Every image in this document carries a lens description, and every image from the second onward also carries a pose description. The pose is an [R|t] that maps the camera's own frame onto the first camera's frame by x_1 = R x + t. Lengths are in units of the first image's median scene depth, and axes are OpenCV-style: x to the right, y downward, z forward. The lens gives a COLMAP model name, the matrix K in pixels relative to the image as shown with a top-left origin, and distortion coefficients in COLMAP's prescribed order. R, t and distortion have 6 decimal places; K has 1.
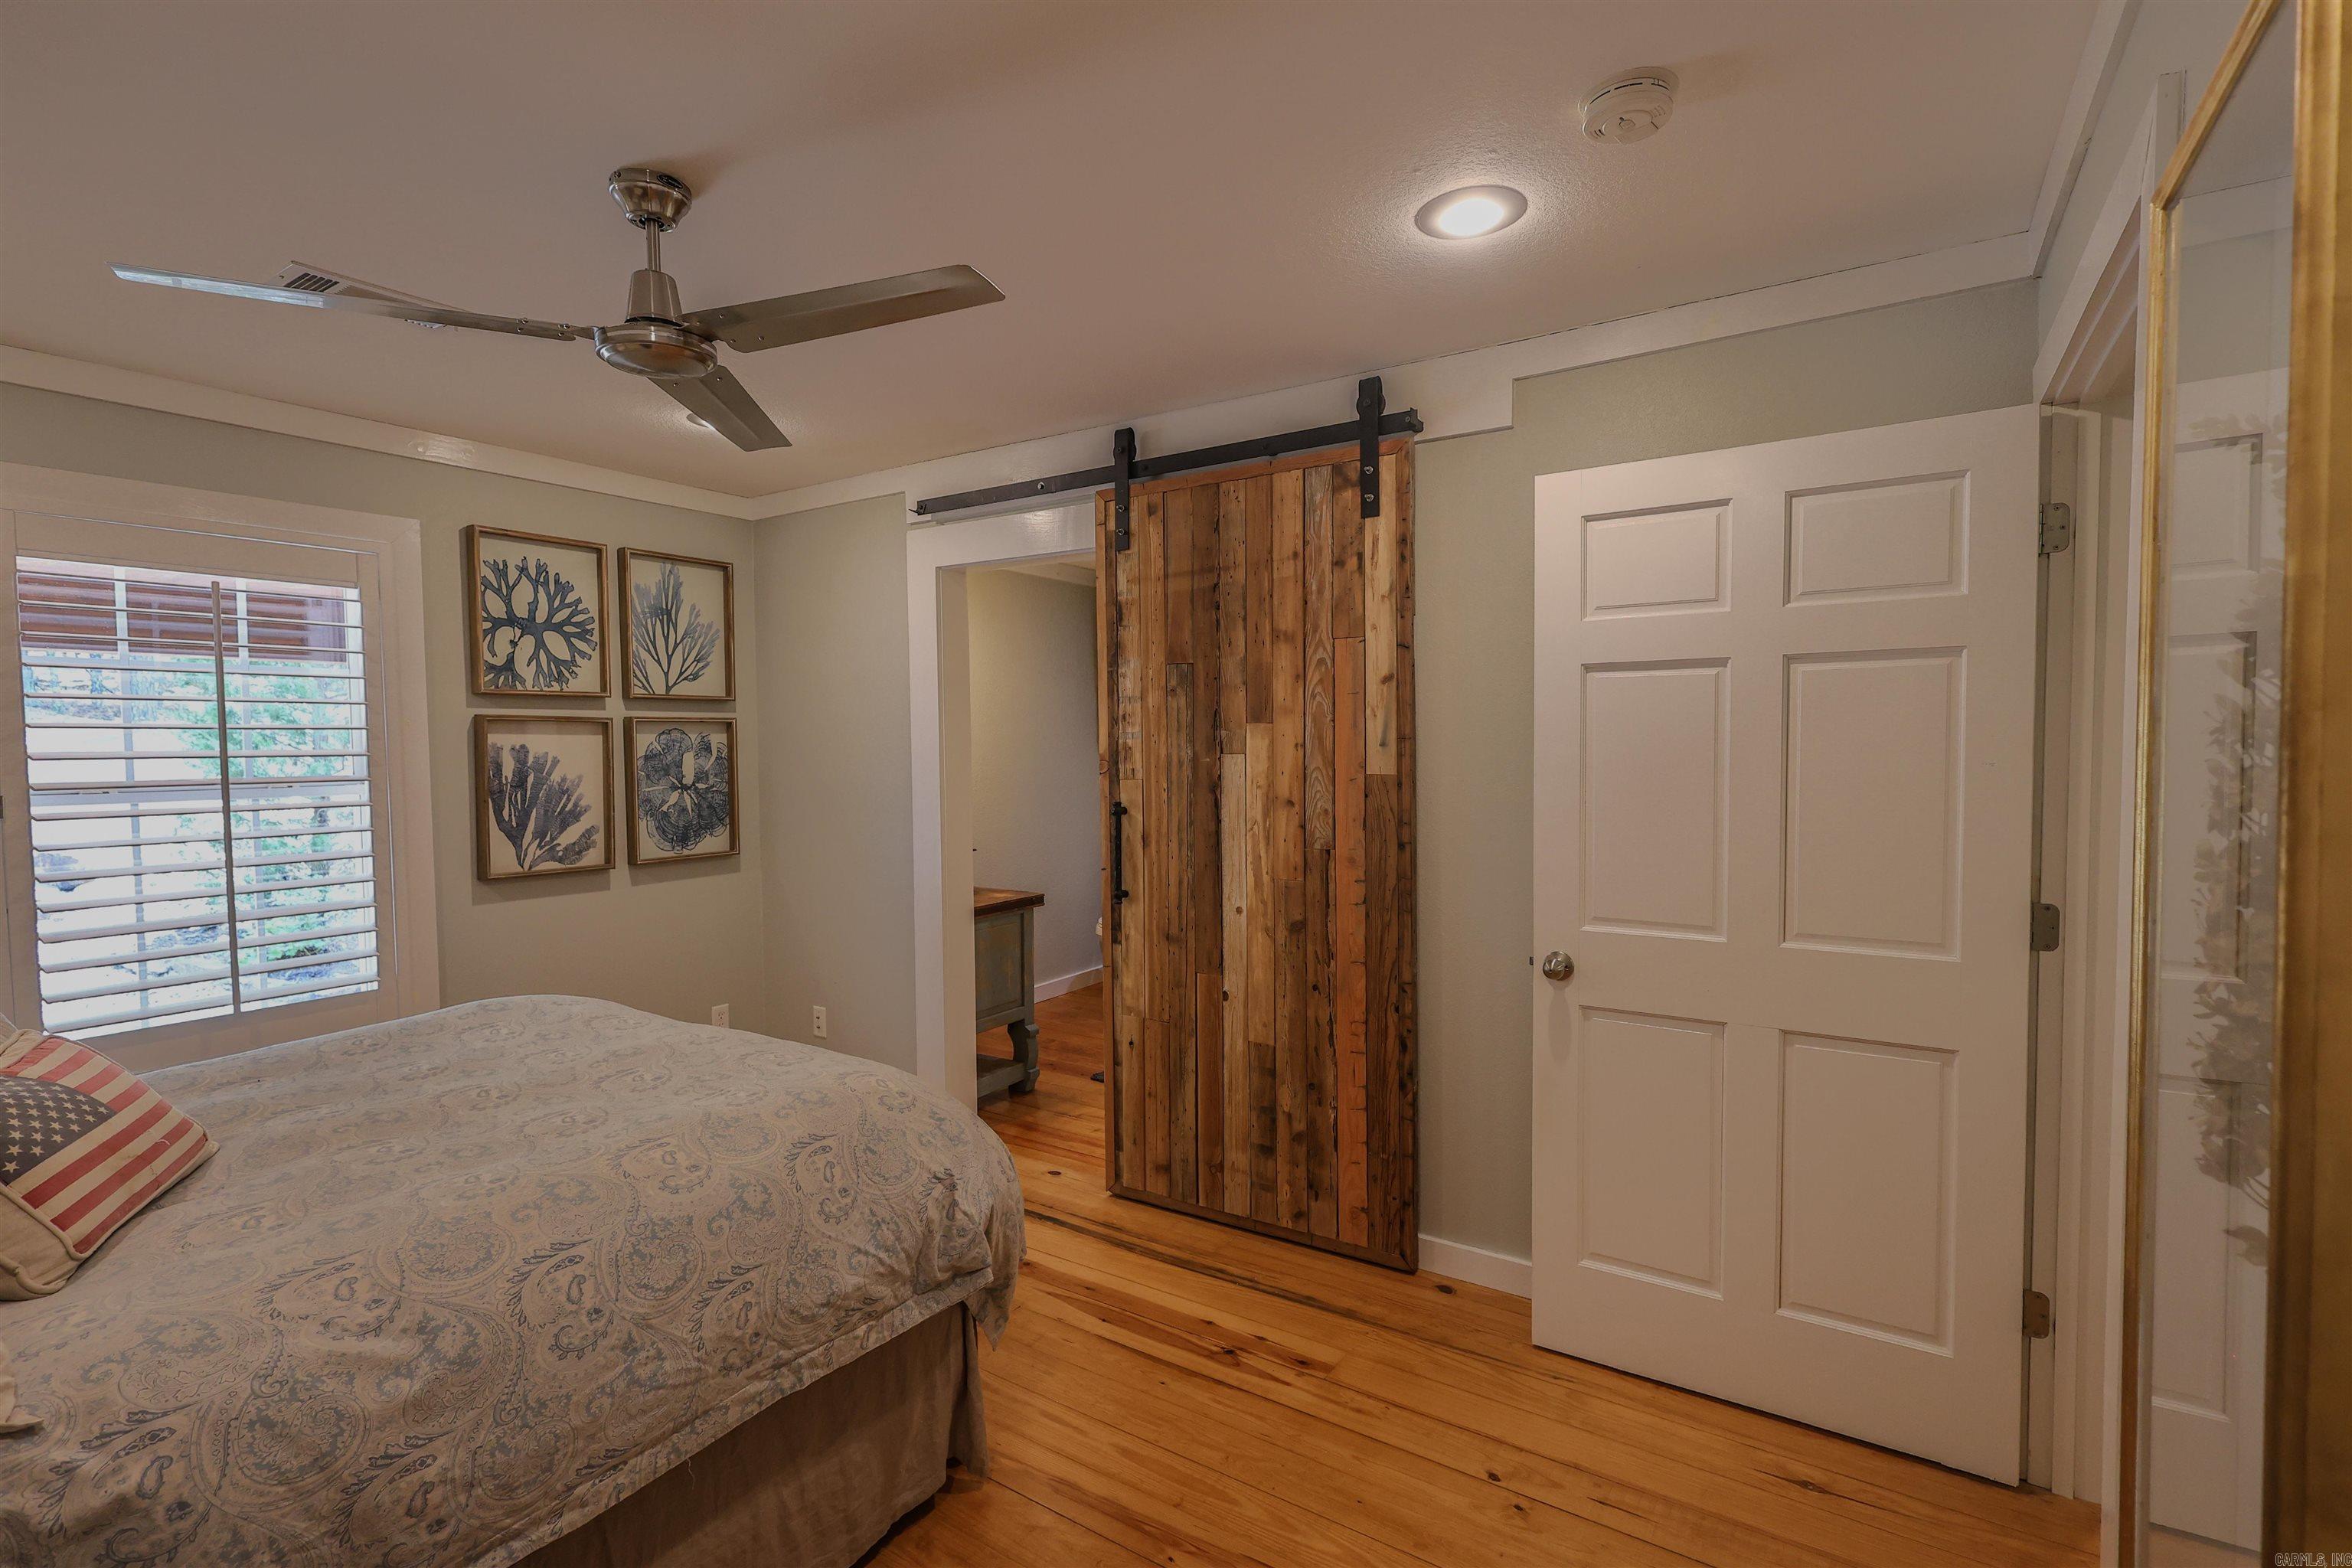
lens RADIAL K [[1178.7, 0, 1159.1], [0, 1178.7, 786.0], [0, 0, 1]] dist [0.000019, 0.000128]
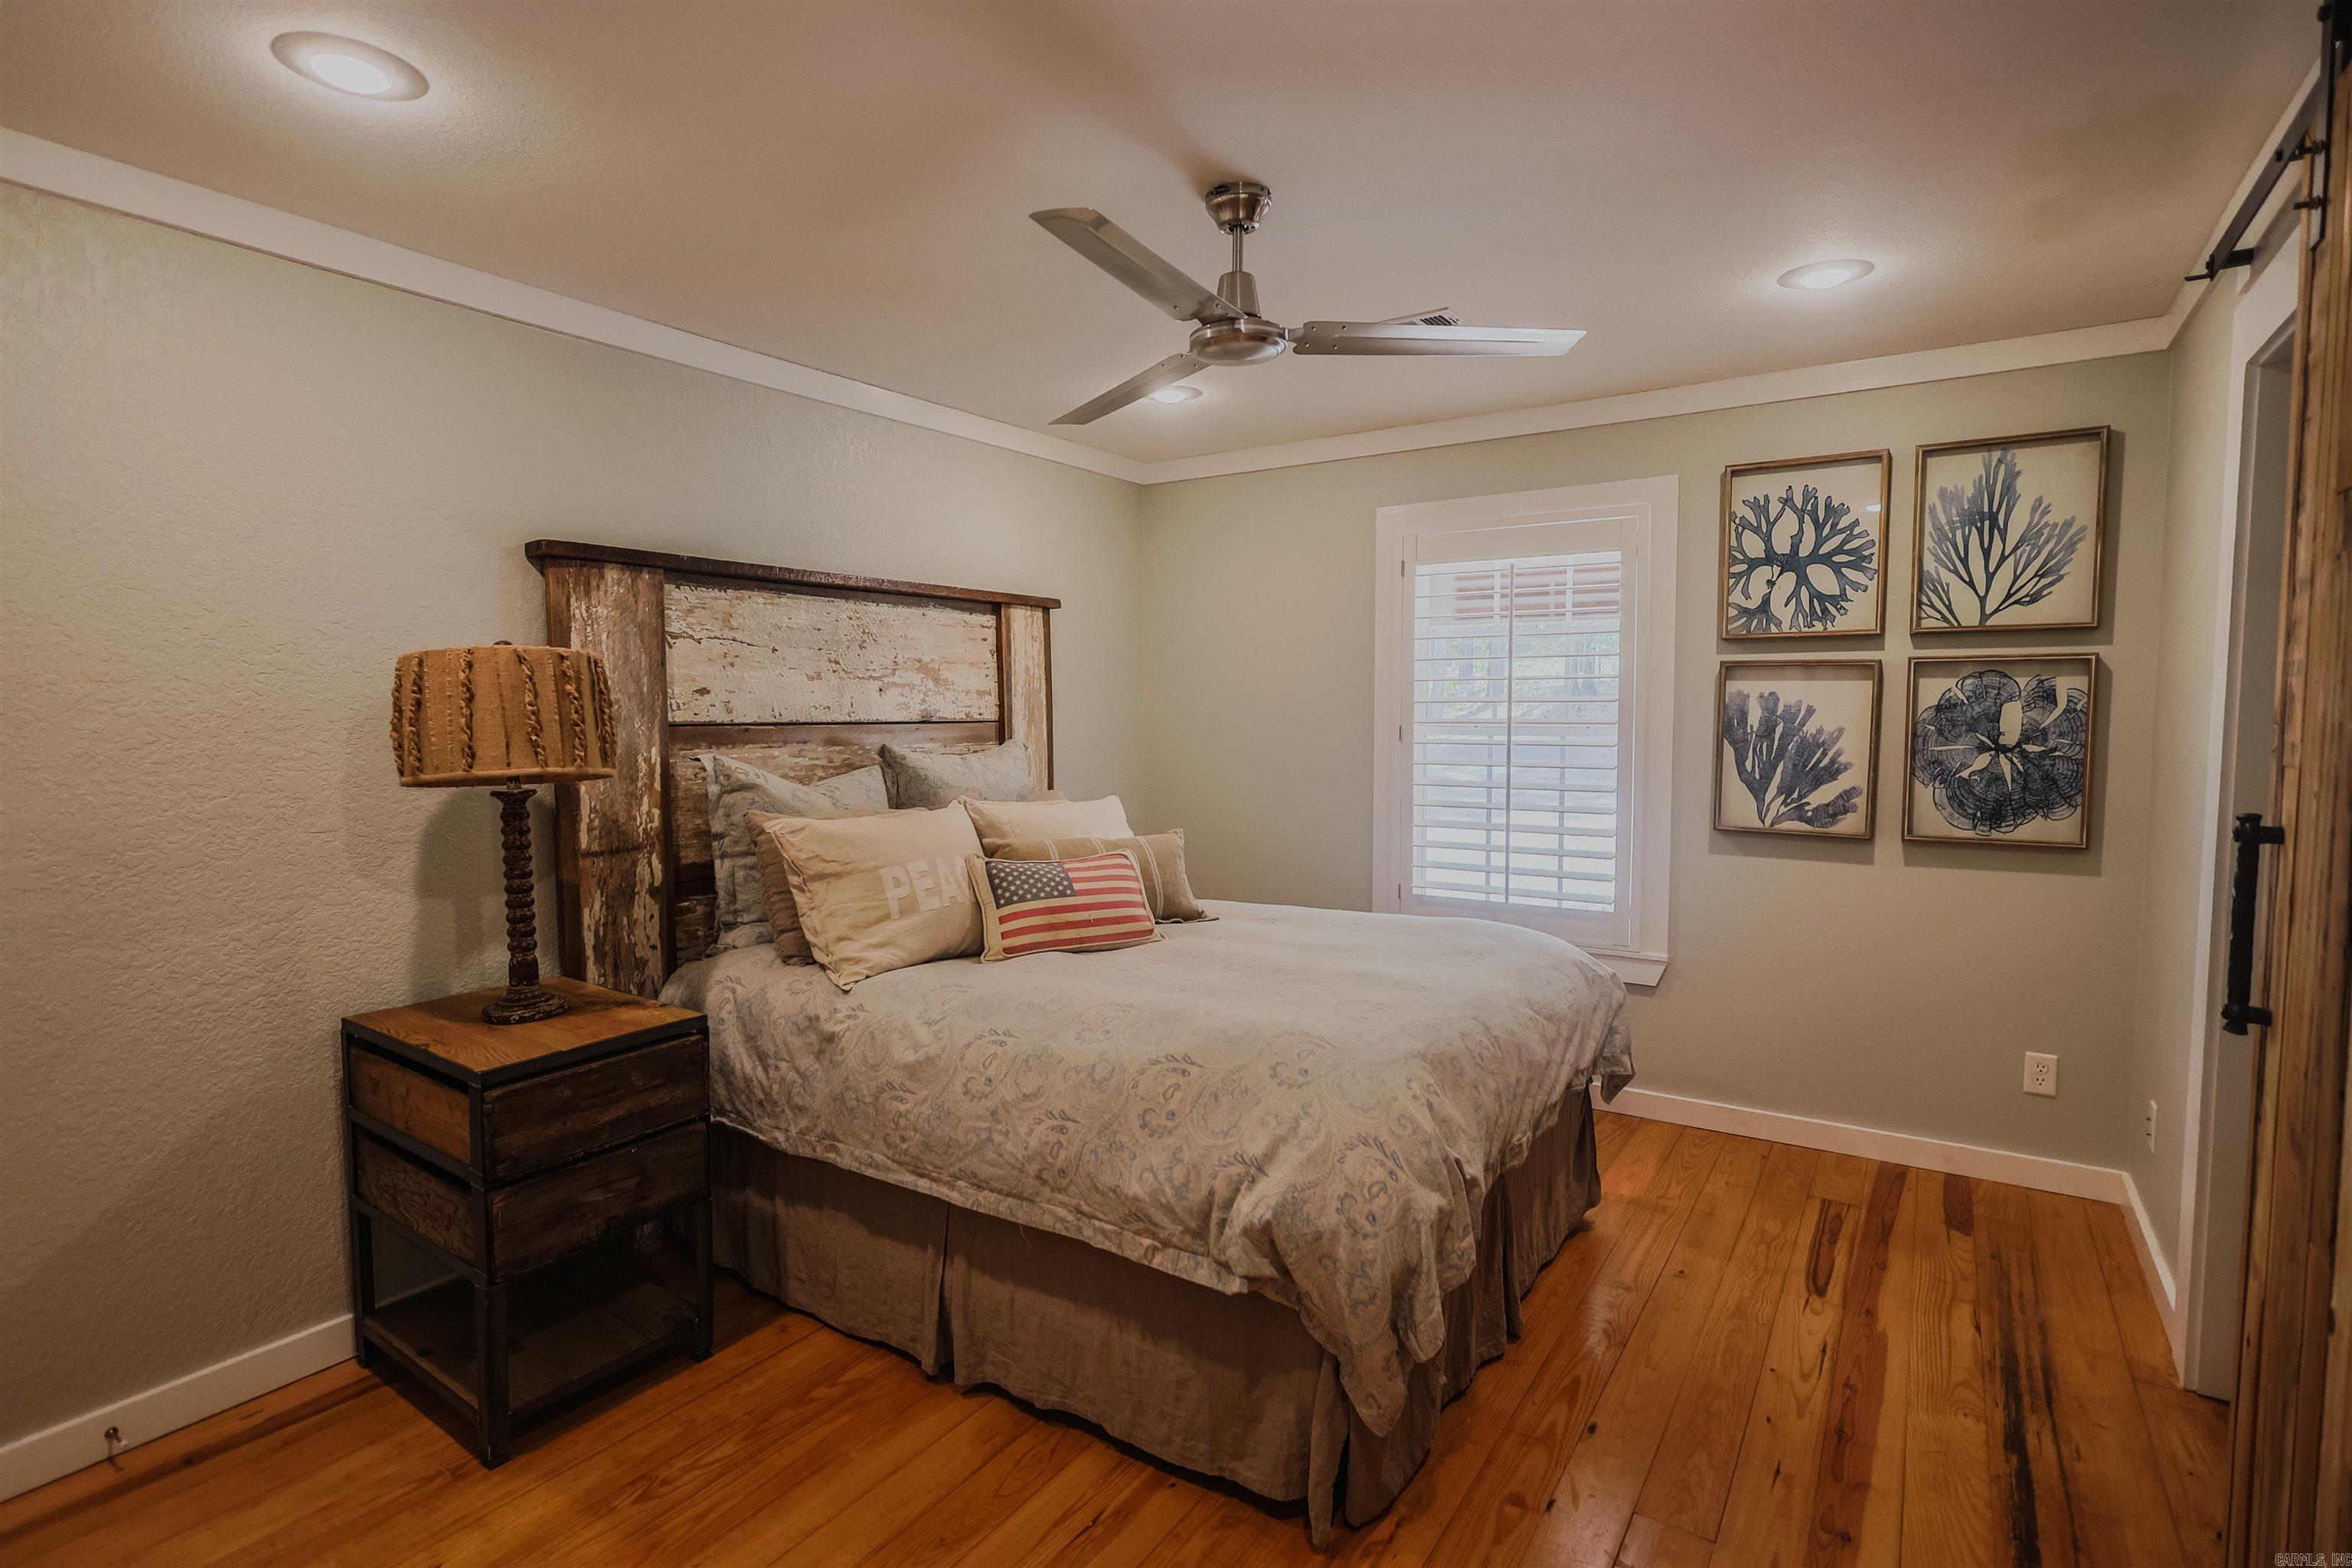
lens RADIAL K [[1178.7, 0, 1159.1], [0, 1178.7, 786.0], [0, 0, 1]] dist [0.000019, 0.000128]
pose [[-0.048328, 0.077289, -0.995837, 0.405025], [-0.035697, 0.996231, 0.079052, -0.016819], [0.998193, 0.039369, -0.045387, 0.546756]]
